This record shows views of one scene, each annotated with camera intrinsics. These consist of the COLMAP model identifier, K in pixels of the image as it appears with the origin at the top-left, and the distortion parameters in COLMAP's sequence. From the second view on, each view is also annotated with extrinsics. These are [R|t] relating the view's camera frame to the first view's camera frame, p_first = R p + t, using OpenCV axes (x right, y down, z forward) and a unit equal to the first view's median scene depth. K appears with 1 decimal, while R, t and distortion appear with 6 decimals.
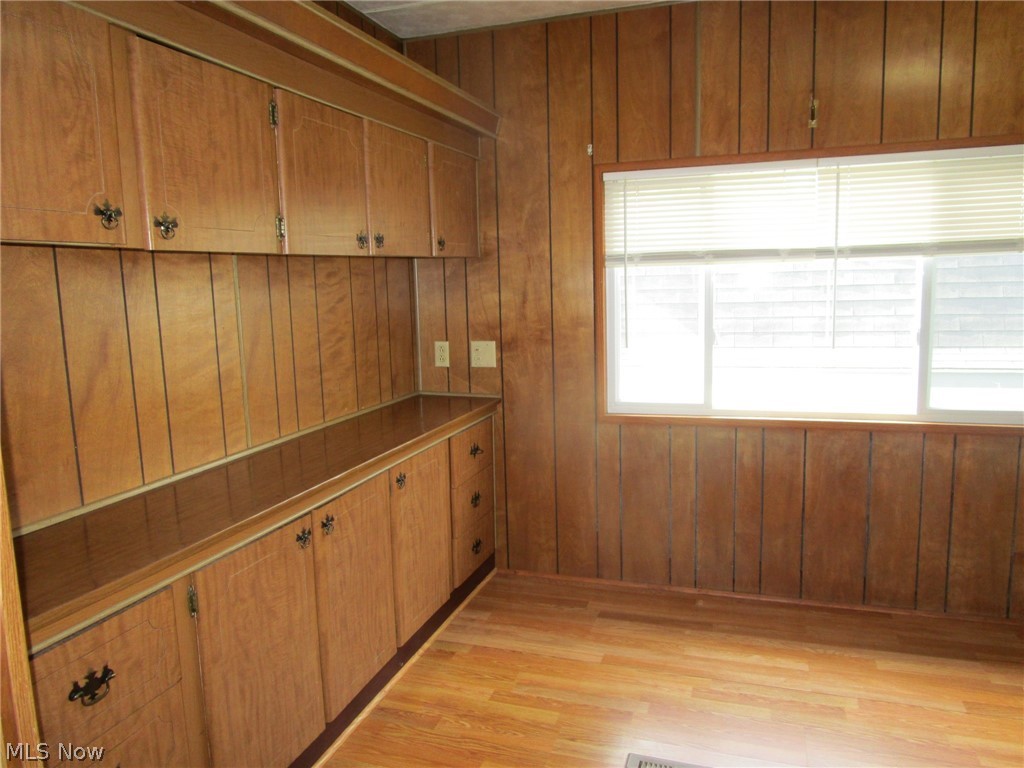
lens RADIAL K [[727.1, 0, 512.3], [0, 727.1, 382.7], [0, 0, 1]] dist [-0.031408, 0.008545]
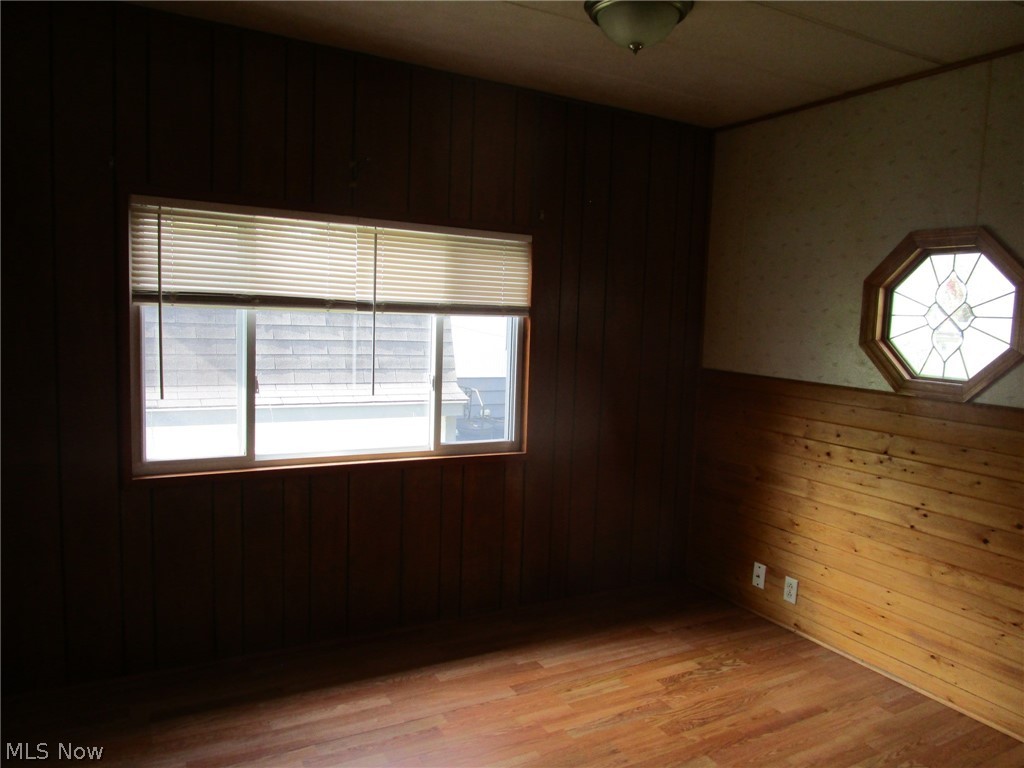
lens RADIAL K [[727.1, 0, 505.4], [0, 727.1, 386.2], [0, 0, 1]] dist [-0.031408, 0.008545]
pose [[0.673369, -0.016024, 0.739133, -0.250030], [0.041067, 0.999032, -0.015754, -0.040485], [-0.738165, 0.040962, 0.673376, 0.144657]]
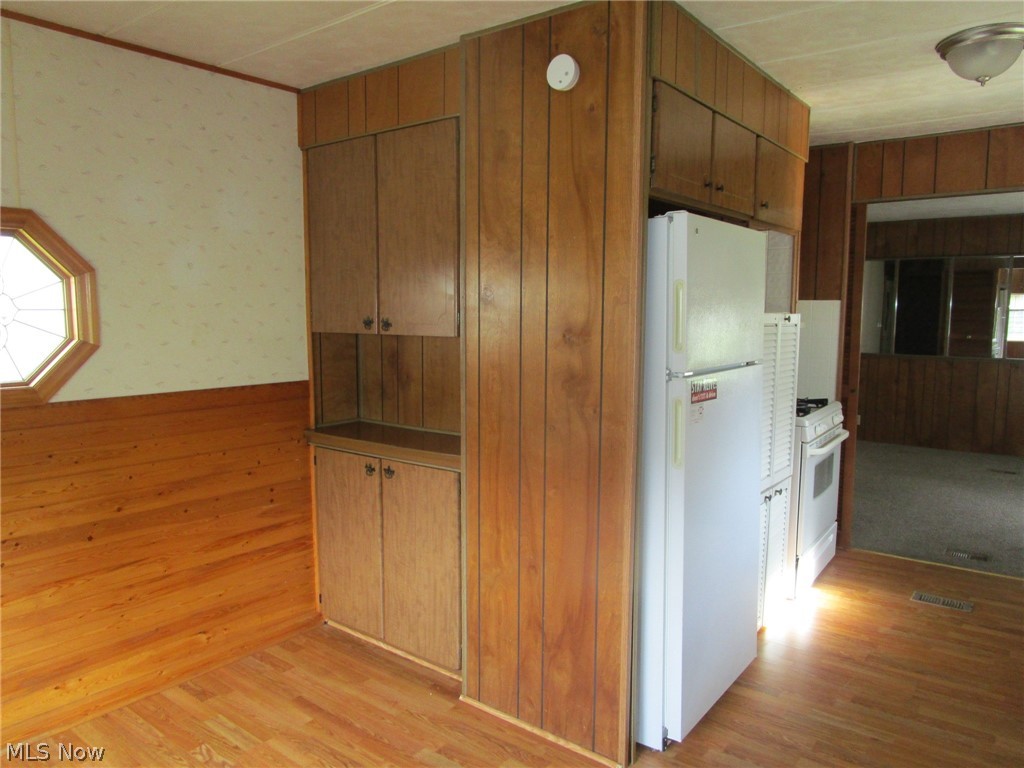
lens RADIAL K [[727.1, 0, 504.5], [0, 727.1, 389.2], [0, 0, 1]] dist [-0.031408, 0.008545]
pose [[-0.943157, -0.004389, 0.332317, 0.093702], [0.074478, 0.971691, 0.224211, -0.197136], [-0.323894, 0.236217, -0.916130, 1.046087]]
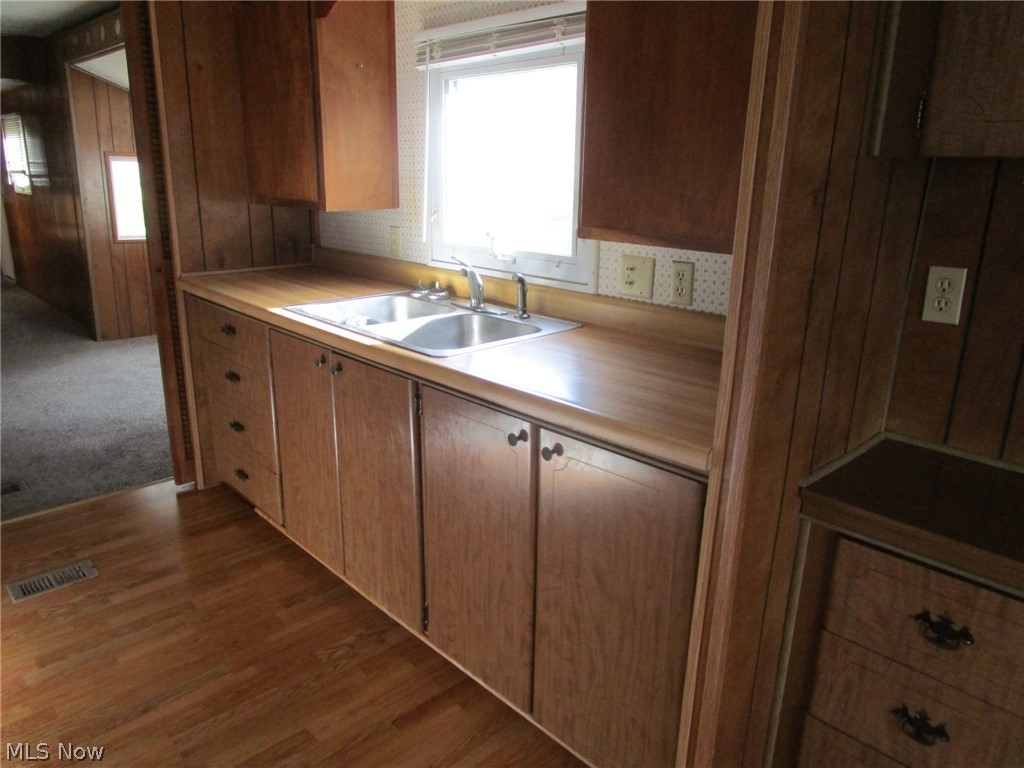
lens RADIAL K [[727.1, 0, 511.7], [0, 727.1, 384.2], [0, 0, 1]] dist [-0.031408, 0.008545]
pose [[-0.461684, 0.272420, -0.844177, 0.217324], [-0.124826, 0.922252, 0.365882, -0.087816], [0.878218, 0.274298, -0.391784, 0.406227]]
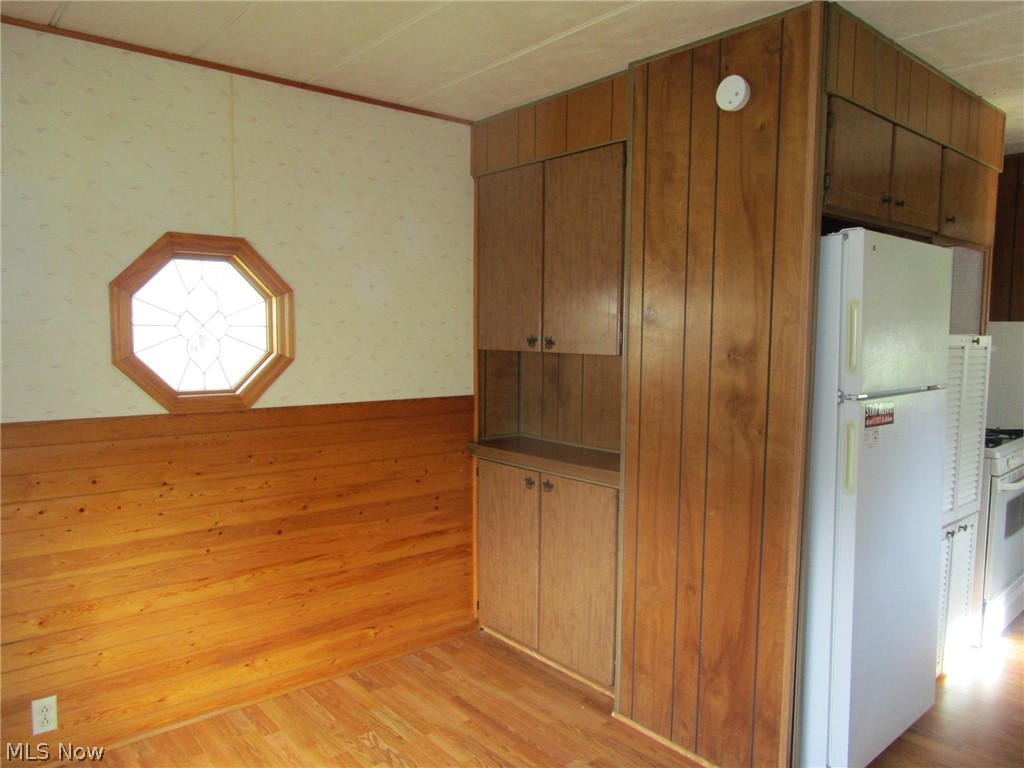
lens RADIAL K [[727.1, 0, 505.3], [0, 727.1, 389.9], [0, 0, 1]] dist [-0.031408, 0.008545]
pose [[-0.855487, -0.015182, 0.517601, 0.096875], [0.091456, 0.979427, 0.179886, -0.198070], [-0.509684, 0.201228, -0.836499, 1.078417]]
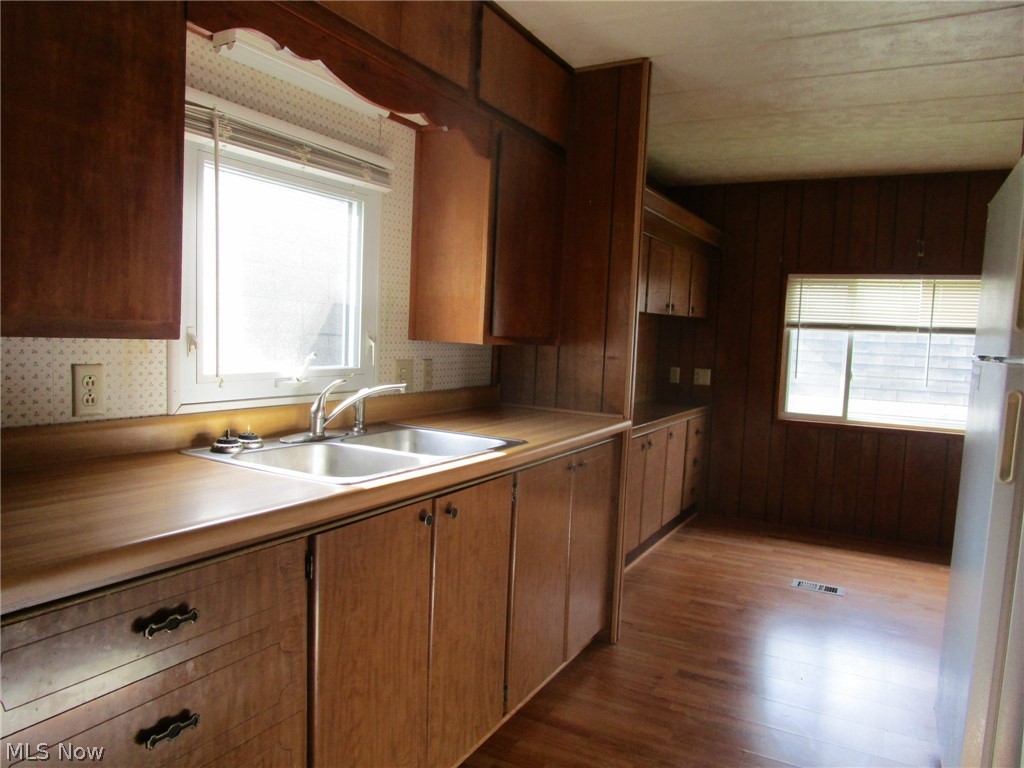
lens RADIAL K [[727.1, 0, 513.5], [0, 727.1, 384.4], [0, 0, 1]] dist [-0.031408, 0.008545]
pose [[0.984075, 0.081128, -0.158159, -0.260422], [-0.091735, 0.993916, -0.060951, 0.152863], [0.152252, 0.074489, 0.985531, -0.885423]]
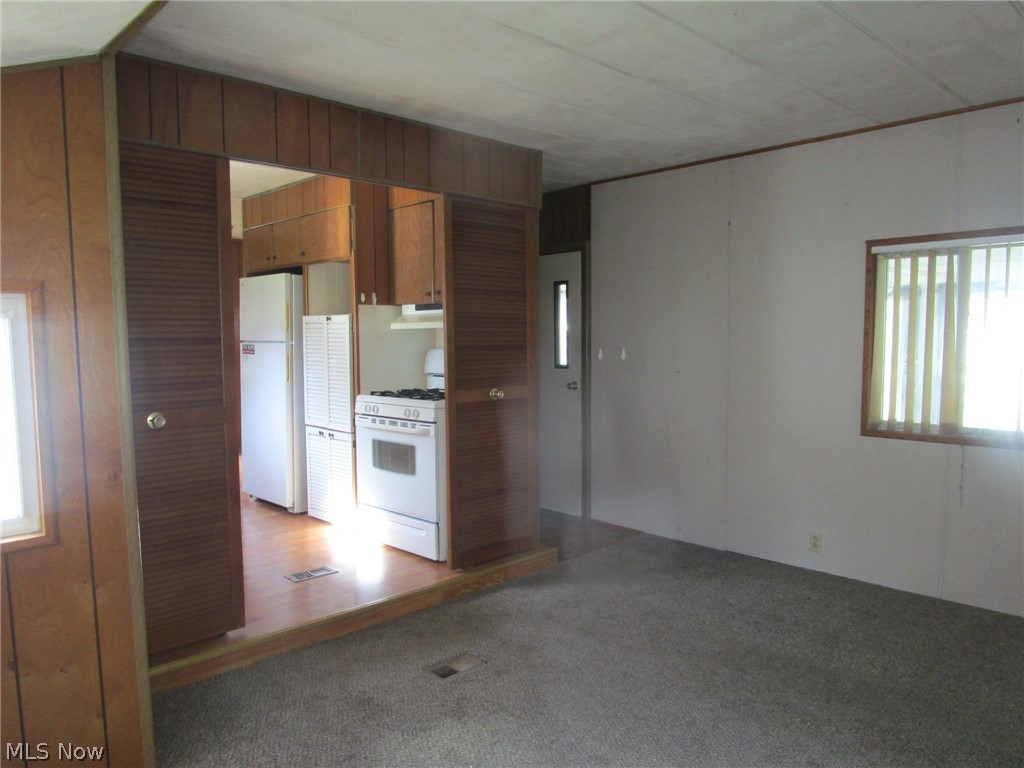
lens RADIAL K [[727.1, 0, 509.1], [0, 727.1, 380.1], [0, 0, 1]] dist [-0.031408, 0.008545]
pose [[0.458260, -0.026090, 0.888435, -1.482714], [0.107025, 0.993916, -0.026016, 0.279720], [-0.882351, 0.107007, 0.458264, -1.662509]]
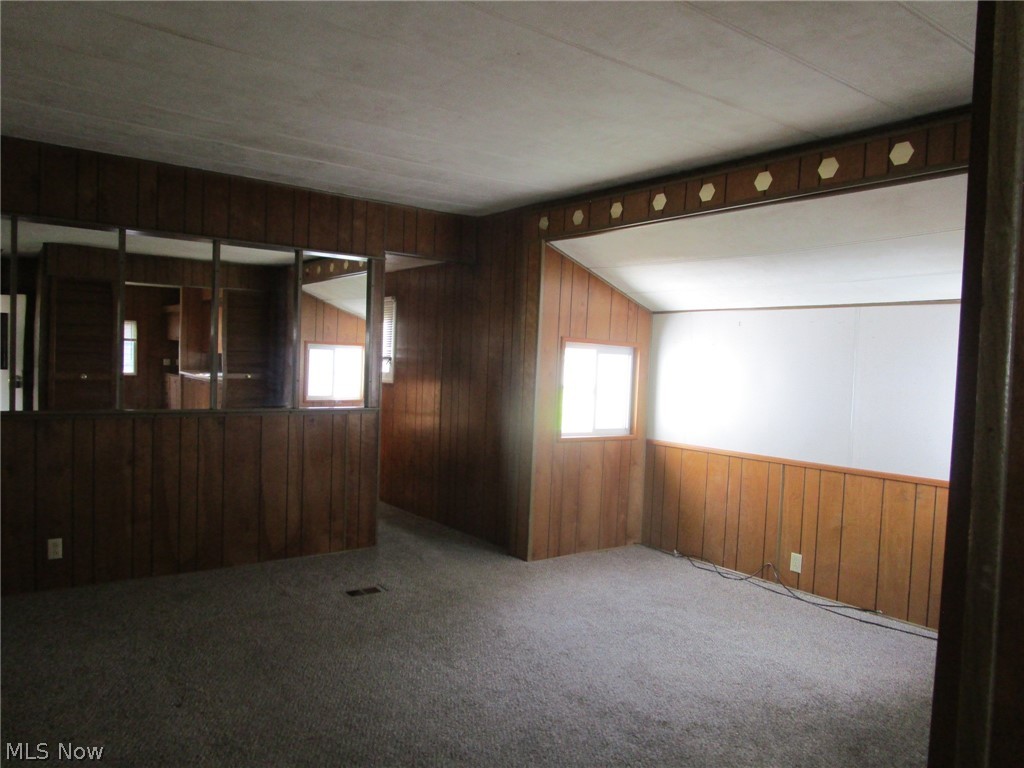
lens RADIAL K [[727.1, 0, 515.0], [0, 727.1, 386.2], [0, 0, 1]] dist [-0.031408, 0.008545]
pose [[-0.561728, 0.047246, -0.825972, 0.413730], [-0.118353, 0.983510, 0.136747, 0.115487], [0.818812, 0.174571, -0.546874, -0.897857]]
